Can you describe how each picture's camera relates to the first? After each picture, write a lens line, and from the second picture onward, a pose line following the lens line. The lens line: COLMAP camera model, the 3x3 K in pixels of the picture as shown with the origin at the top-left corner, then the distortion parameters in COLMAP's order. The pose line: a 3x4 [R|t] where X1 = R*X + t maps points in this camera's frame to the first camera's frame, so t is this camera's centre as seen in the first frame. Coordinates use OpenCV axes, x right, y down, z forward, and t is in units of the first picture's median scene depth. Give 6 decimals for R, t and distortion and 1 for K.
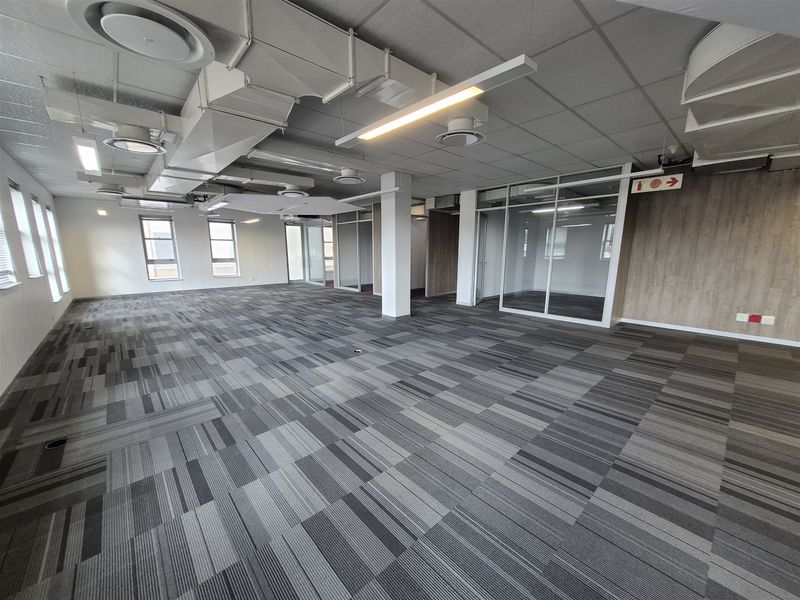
lens RADIAL K [[314.7, 0, 400.1], [0, 314.7, 308.1], [0, 0, 1]] dist [-0.001042, -0.000600]
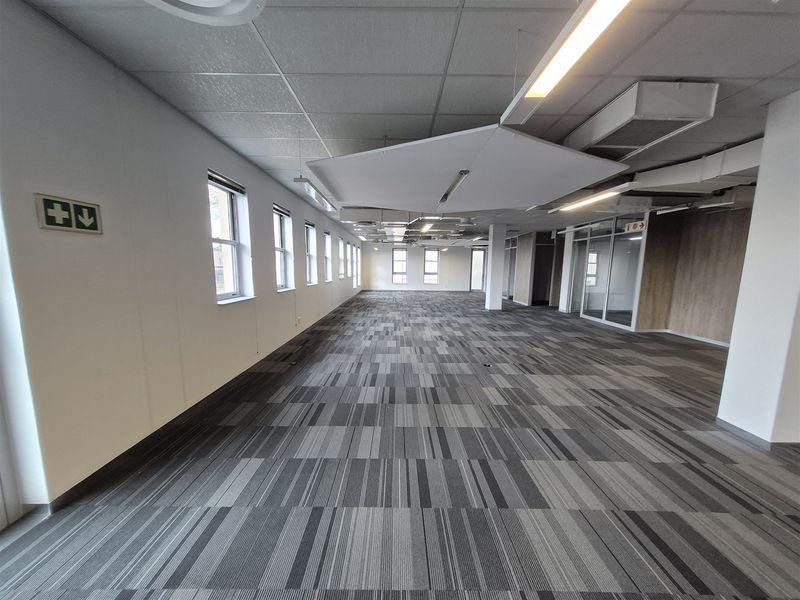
lens RADIAL K [[314.7, 0, 399.0], [0, 314.7, 299.0], [0, 0, 1]] dist [-0.001042, -0.000600]
pose [[0.747908, 0.079258, -0.659054, 0.734599], [-0.133271, 0.990559, -0.032114, 0.093058], [0.650287, 0.111851, 0.751410, -0.561248]]
